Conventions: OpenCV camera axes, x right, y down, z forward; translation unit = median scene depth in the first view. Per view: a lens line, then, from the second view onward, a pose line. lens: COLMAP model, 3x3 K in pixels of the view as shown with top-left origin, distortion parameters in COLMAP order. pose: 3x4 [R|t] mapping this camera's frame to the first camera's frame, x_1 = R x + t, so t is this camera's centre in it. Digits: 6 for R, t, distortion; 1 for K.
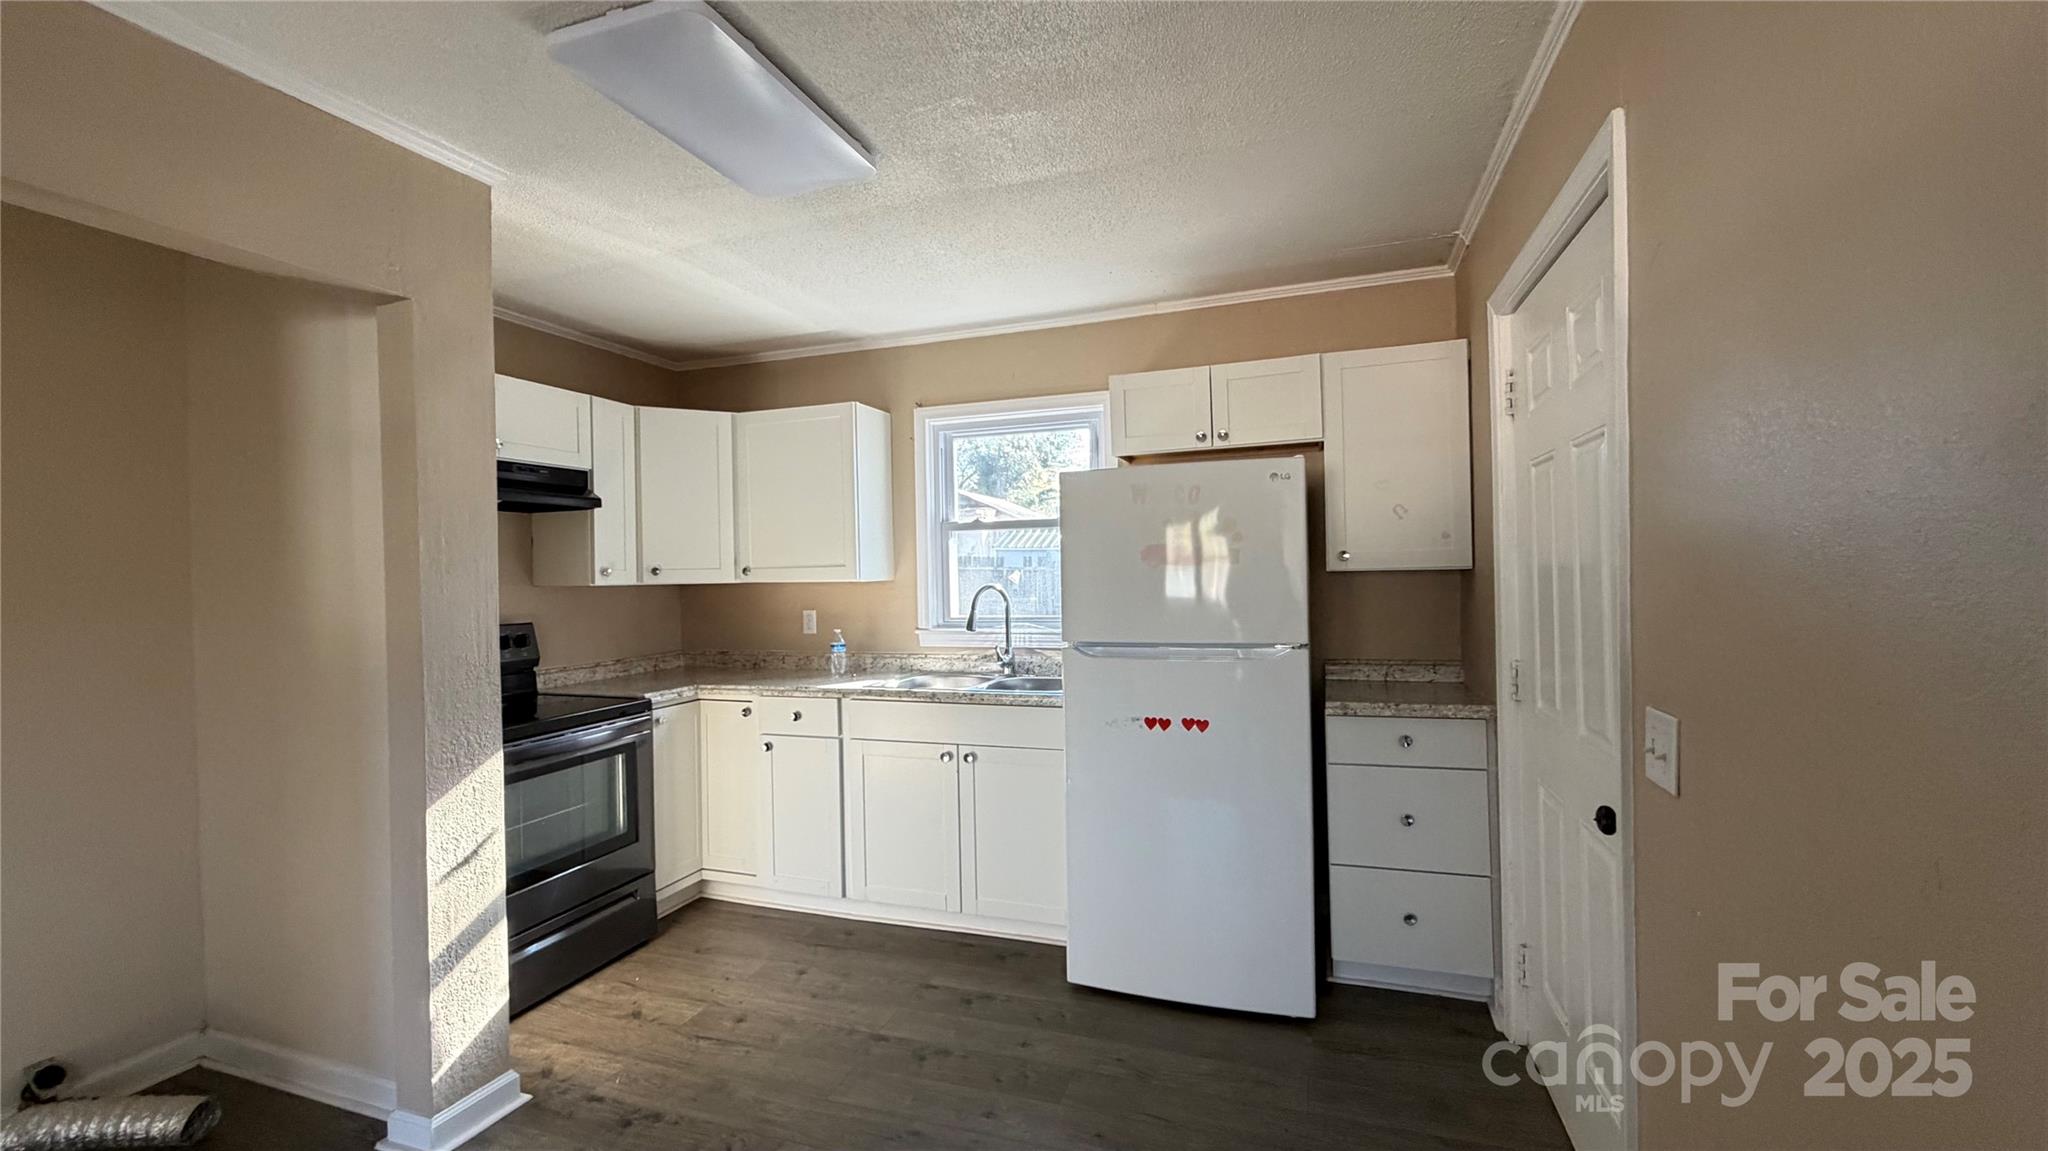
lens RADIAL K [[831.8, 0, 1029.4], [0, 831.8, 575.7], [0, 0, 1]] dist [-0.001499, -0.000161]
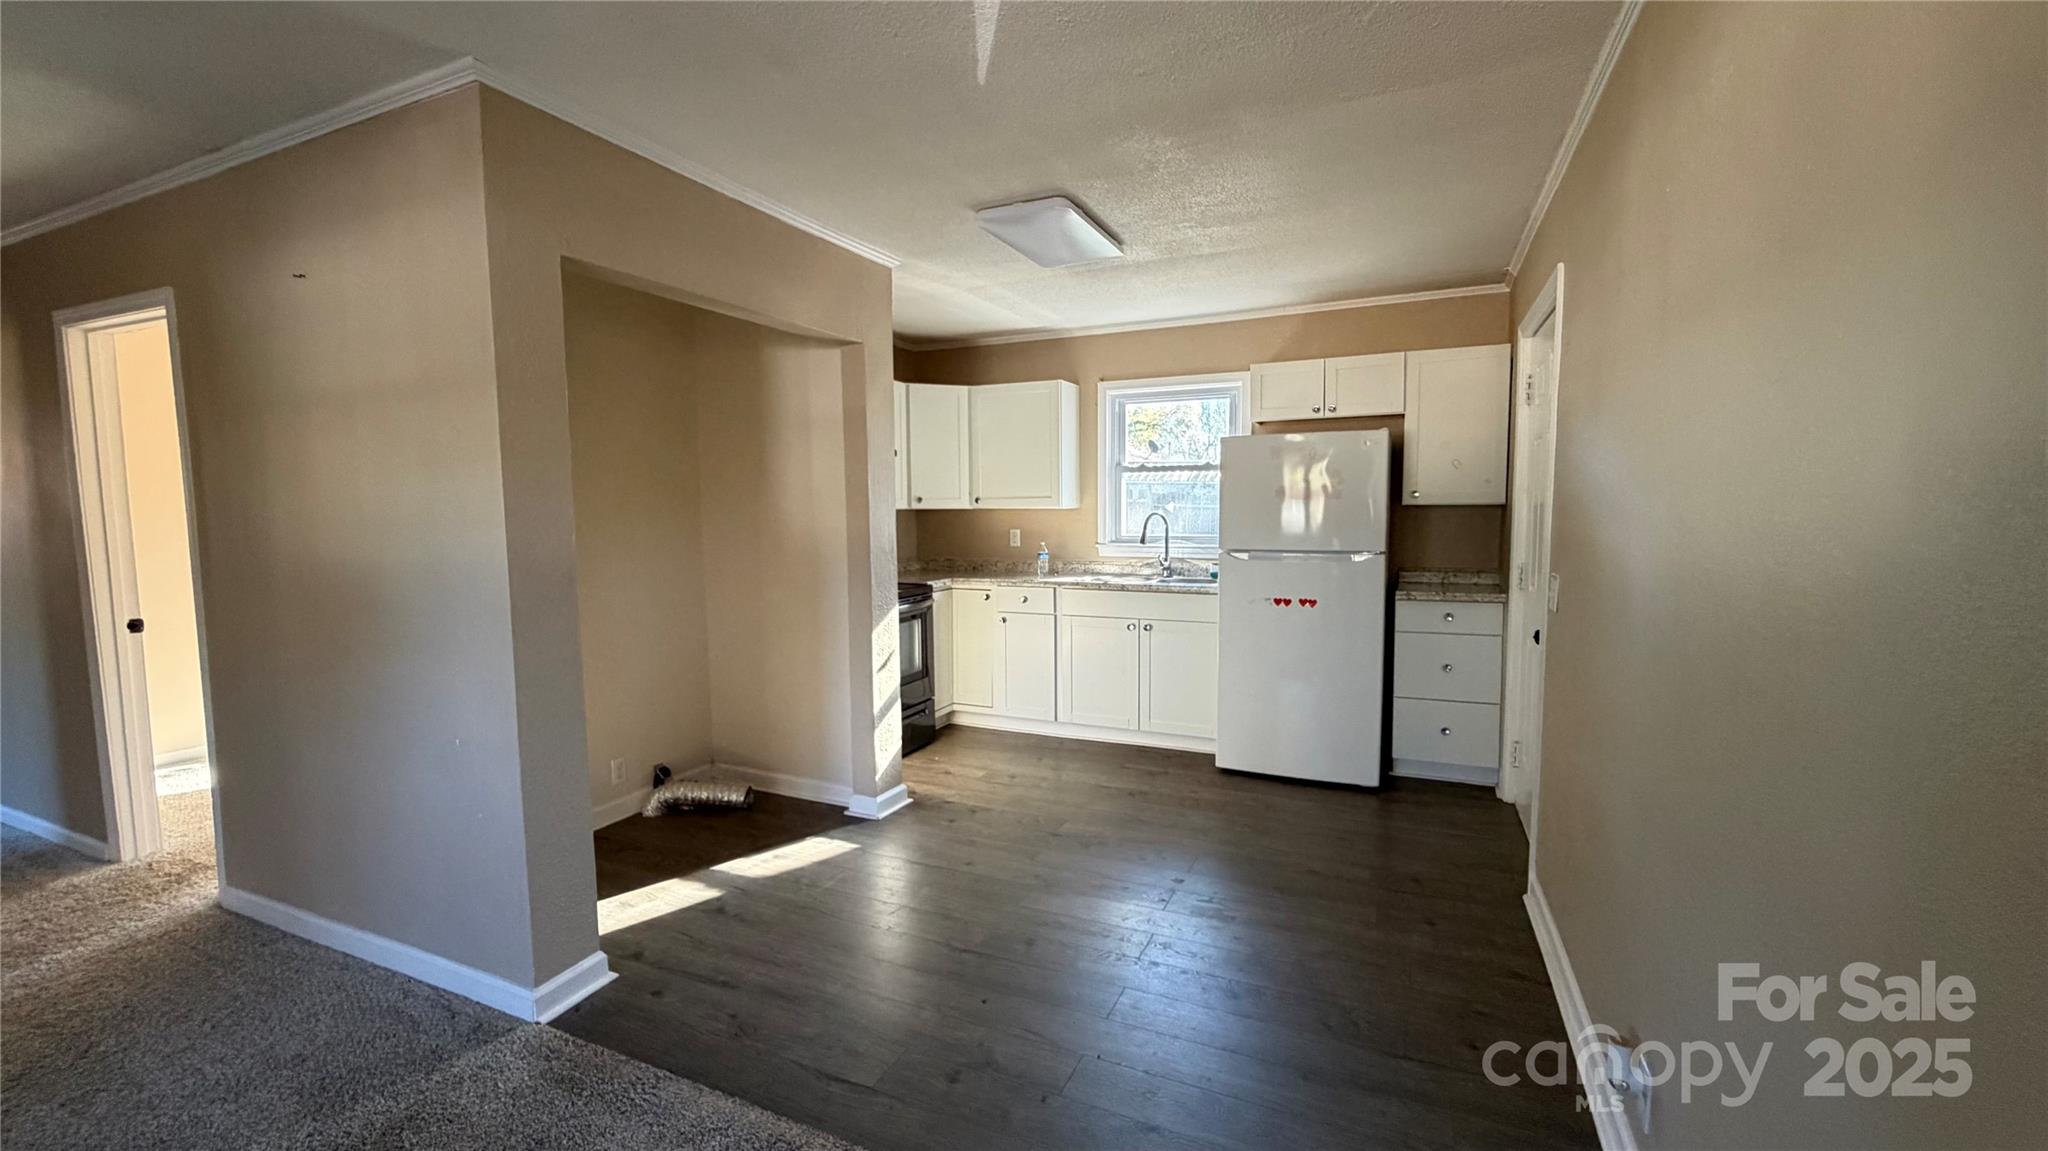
lens RADIAL K [[844.3, 0, 1023.6], [0, 844.3, 578.0], [0, 0, 1]] dist [-0.000039, 0.000008]
pose [[0.995113, 0.019481, -0.096800, -0.147175], [-0.011298, 0.996370, 0.084374, 0.004752], [0.098092, -0.082868, 0.991721, -0.509367]]
